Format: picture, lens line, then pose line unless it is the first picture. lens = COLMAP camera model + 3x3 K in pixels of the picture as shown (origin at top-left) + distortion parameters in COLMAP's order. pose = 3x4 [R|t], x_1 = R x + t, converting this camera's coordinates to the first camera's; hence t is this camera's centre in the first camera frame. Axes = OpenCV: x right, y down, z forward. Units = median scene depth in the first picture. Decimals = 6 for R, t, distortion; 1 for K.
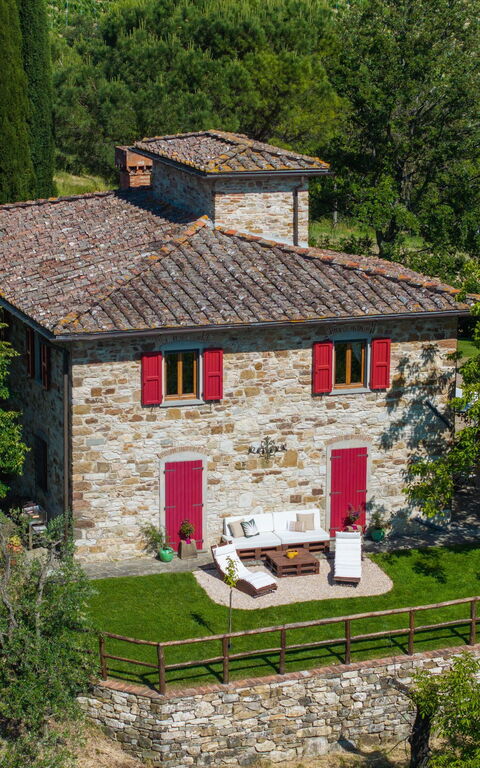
lens RADIAL K [[2377.4, 0, 240.0], [0, 2377.4, 384.0], [0, 0, 1]] dist [-0.085390, -1.326691]
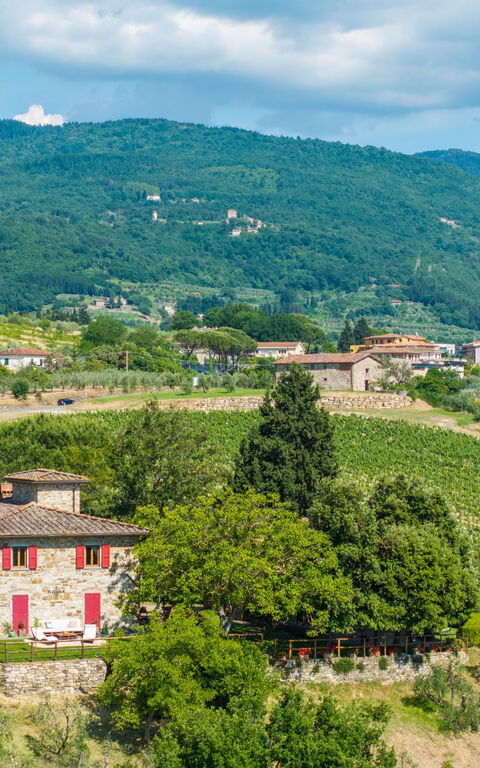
lens RADIAL K [[2377.4, 0, 240.0], [0, 2377.4, 384.0], [0, 0, 1]] dist [-0.085390, -1.326691]
pose [[0.999400, -0.004154, 0.034397, 0.112202], [0.011791, 0.974308, -0.224911, 0.355576], [-0.032579, 0.225182, 0.973772, -1.321574]]
